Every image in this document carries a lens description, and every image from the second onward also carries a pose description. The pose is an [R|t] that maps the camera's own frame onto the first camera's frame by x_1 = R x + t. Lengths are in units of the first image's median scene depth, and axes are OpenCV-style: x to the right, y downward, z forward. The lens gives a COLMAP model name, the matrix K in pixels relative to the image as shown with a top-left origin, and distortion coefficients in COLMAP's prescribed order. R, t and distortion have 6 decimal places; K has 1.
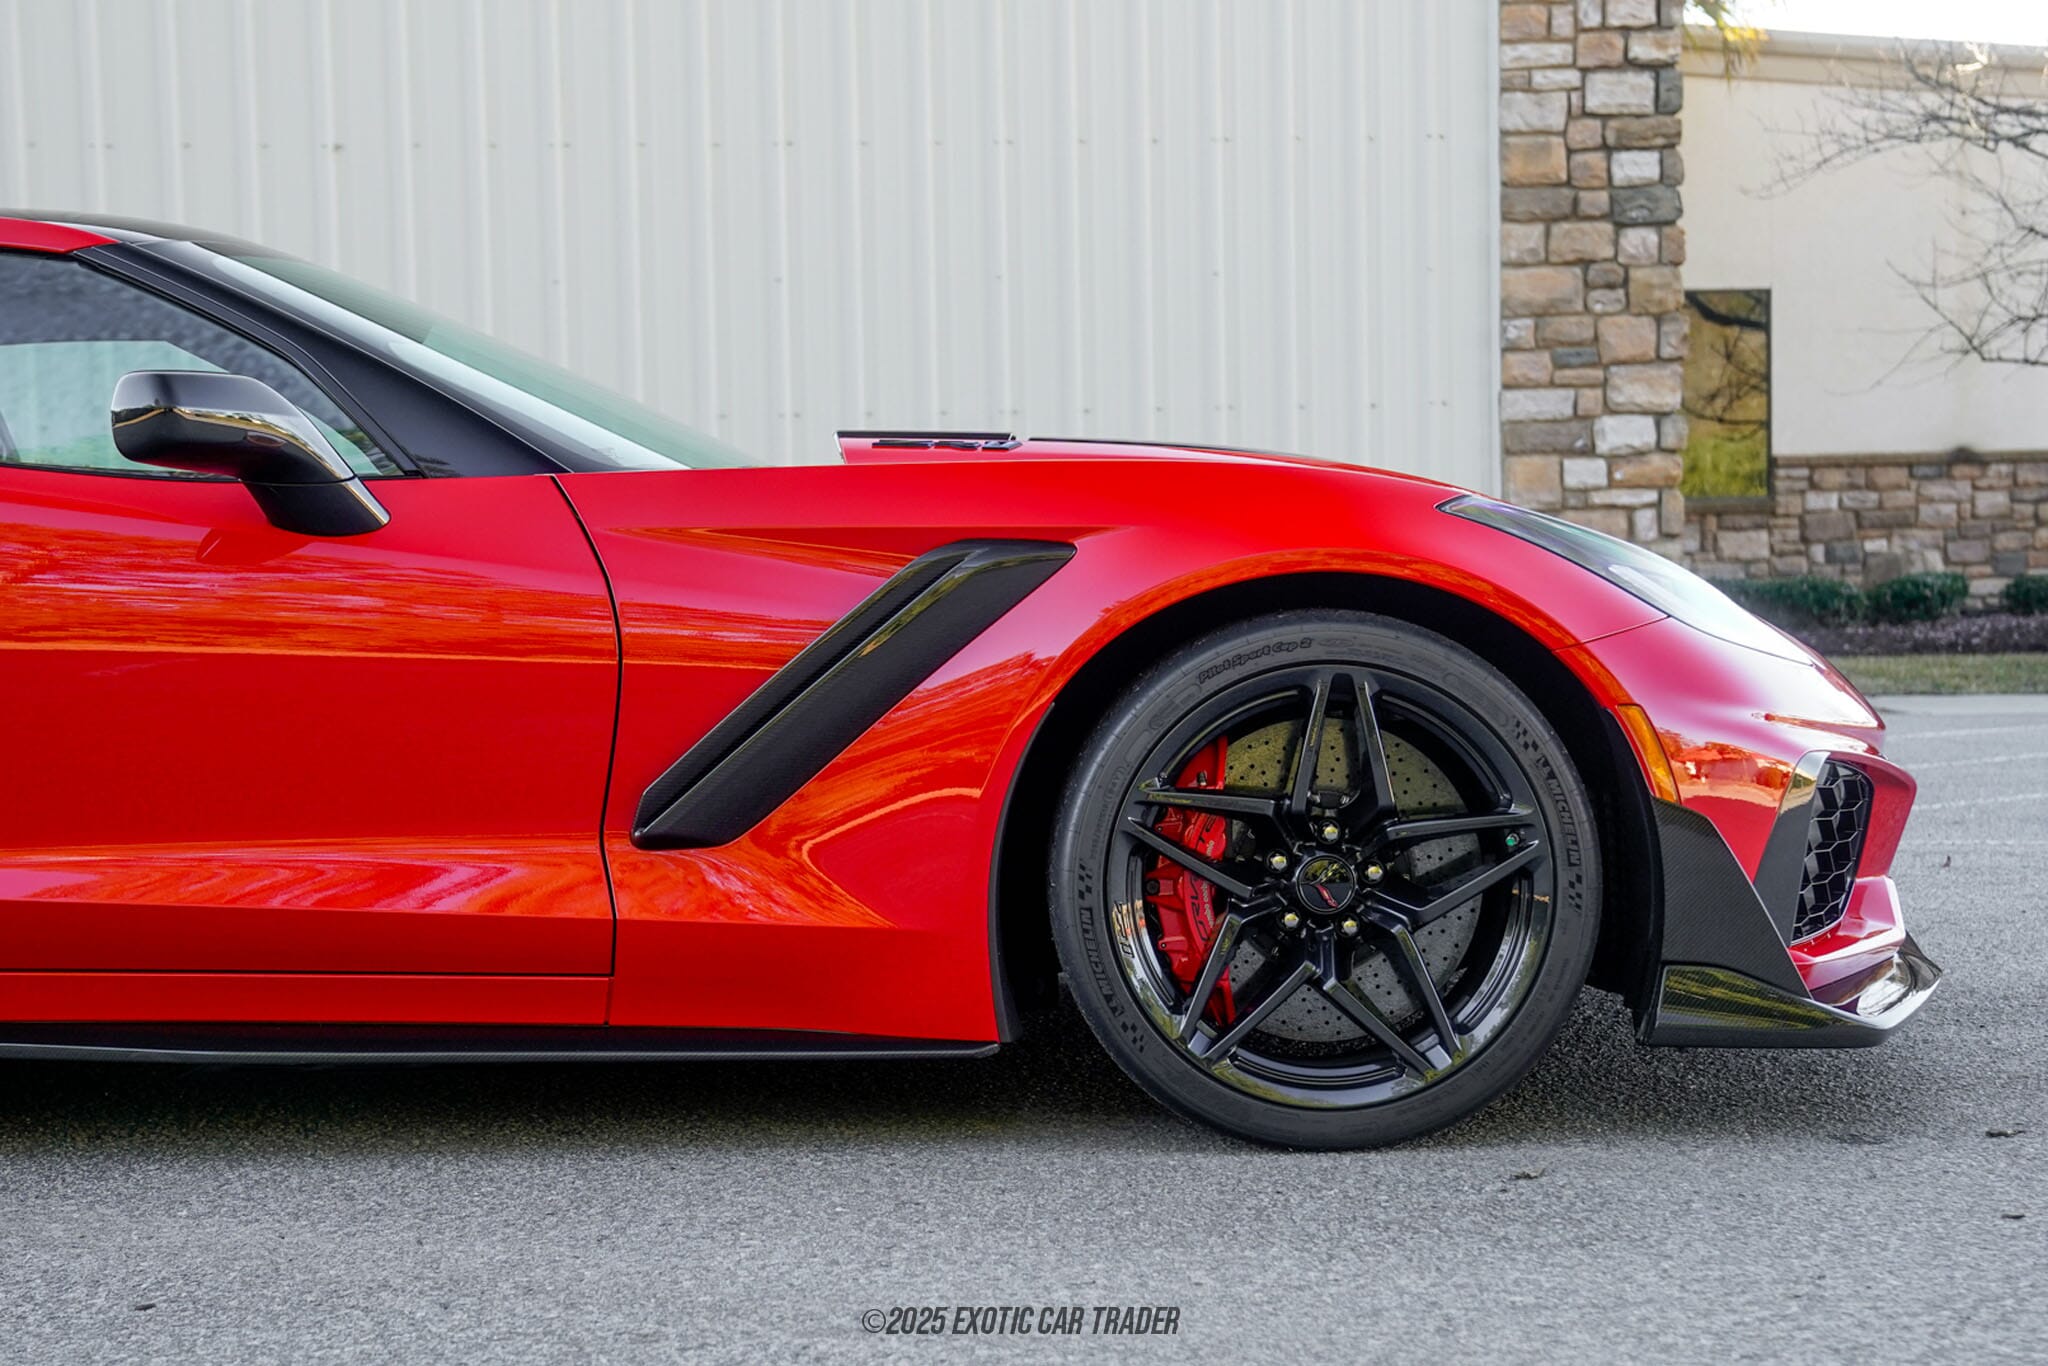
lens RADIAL K [[2874.5, 0, 1027.7], [0, 2874.5, 692.2], [0, 0, 1]] dist [0.092437, 0.000000]
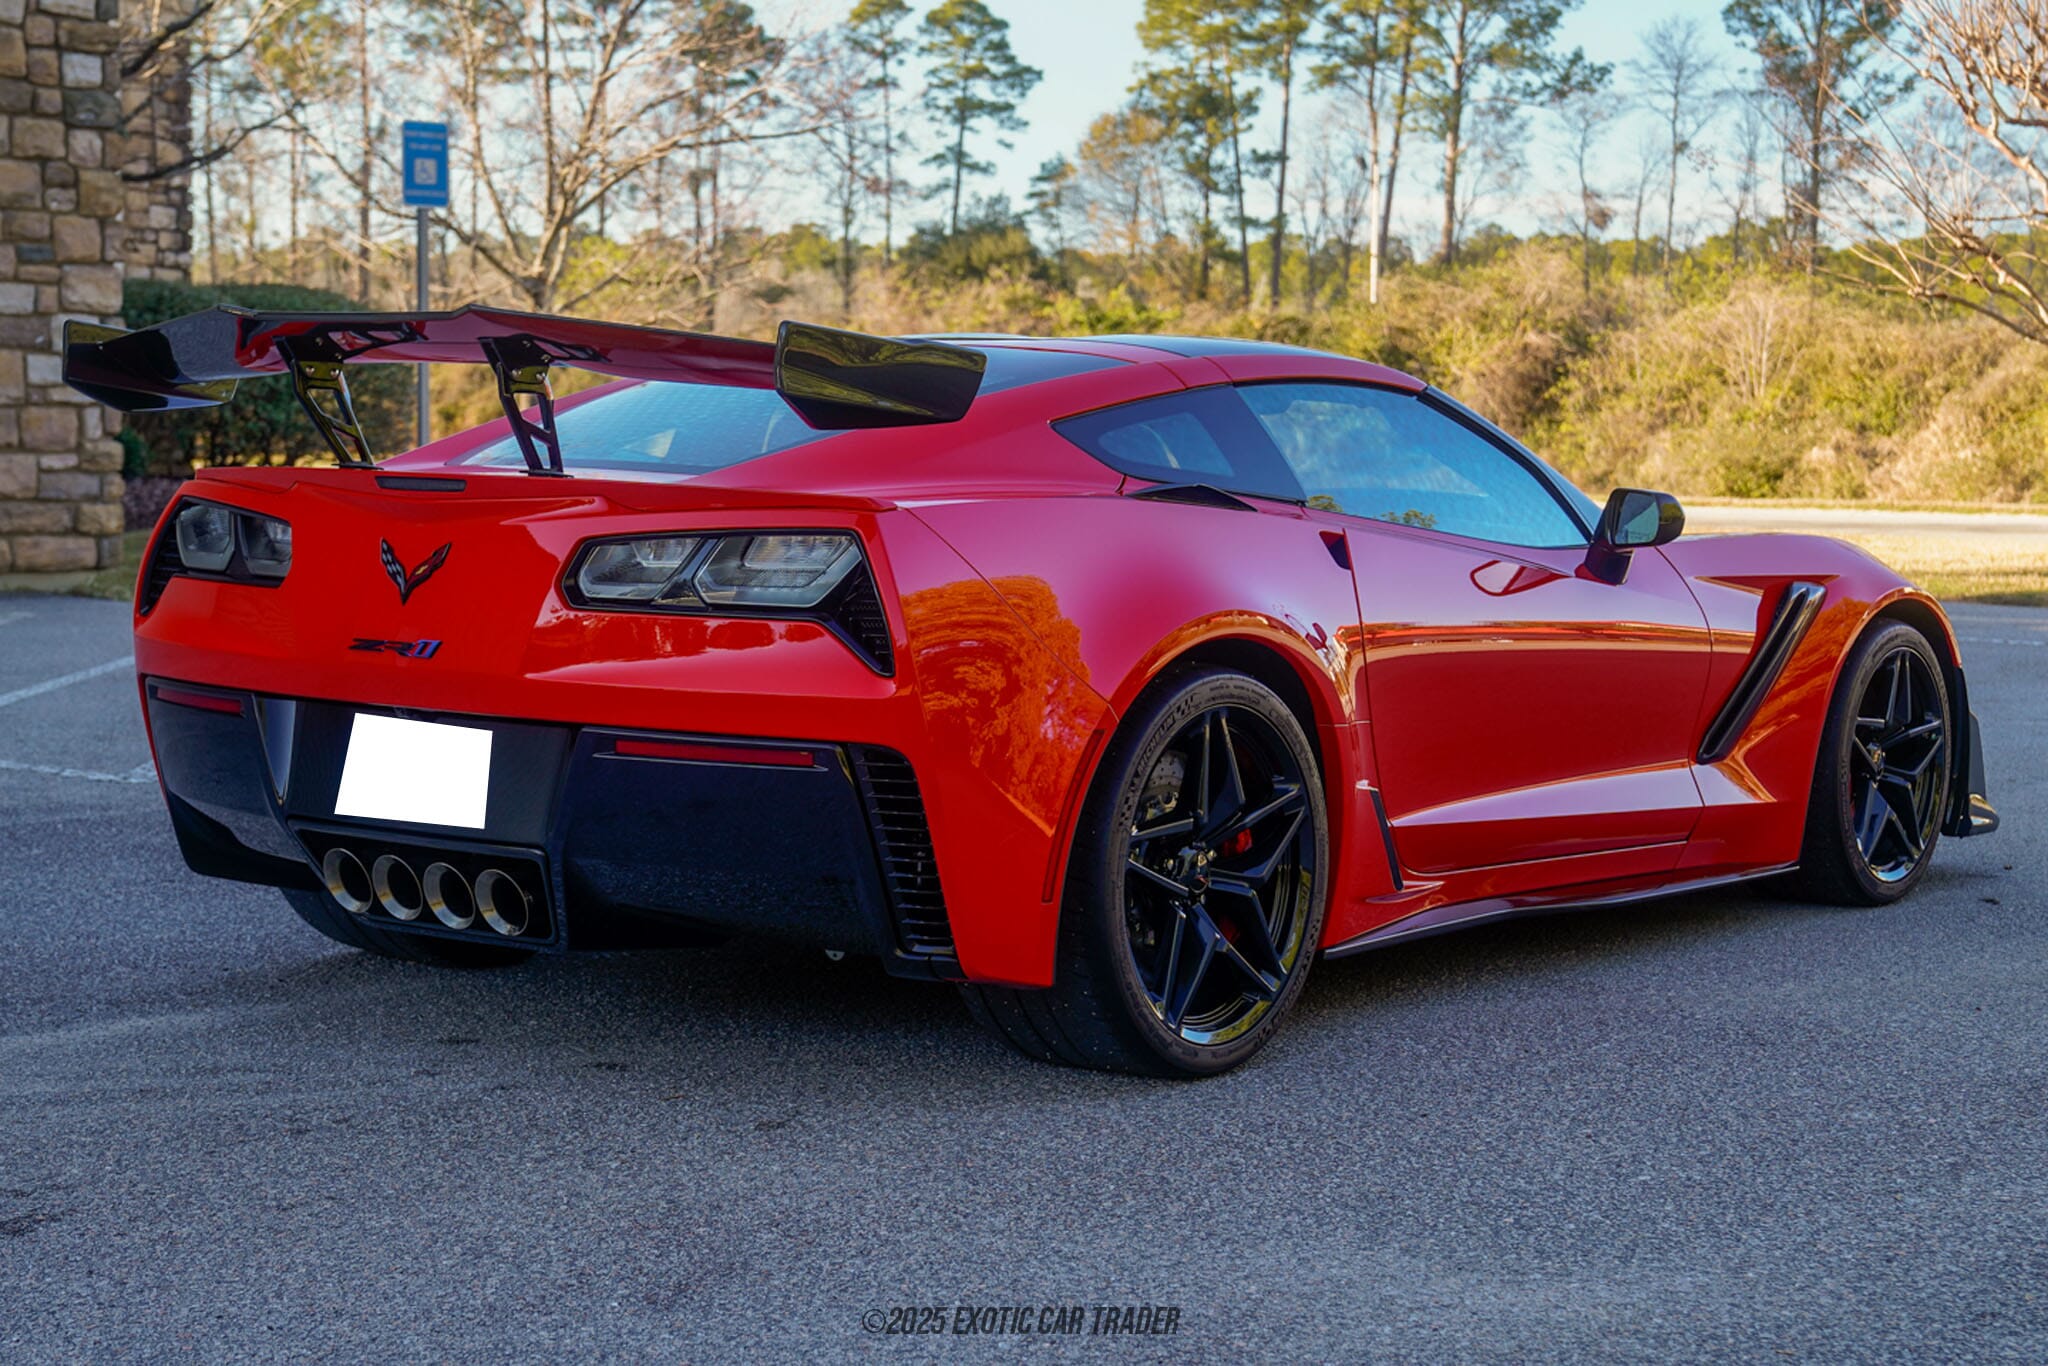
lens RADIAL K [[3048.3, 0, 1018.3], [0, 3048.3, 688.1], [0, 0, 1]] dist [0.048025, 0.000000]
pose [[0.614285, -0.038776, 0.788131, -0.446275], [-0.000313, 0.998780, 0.049384, -0.017986], [-0.789084, -0.030583, 0.613523, 0.073358]]
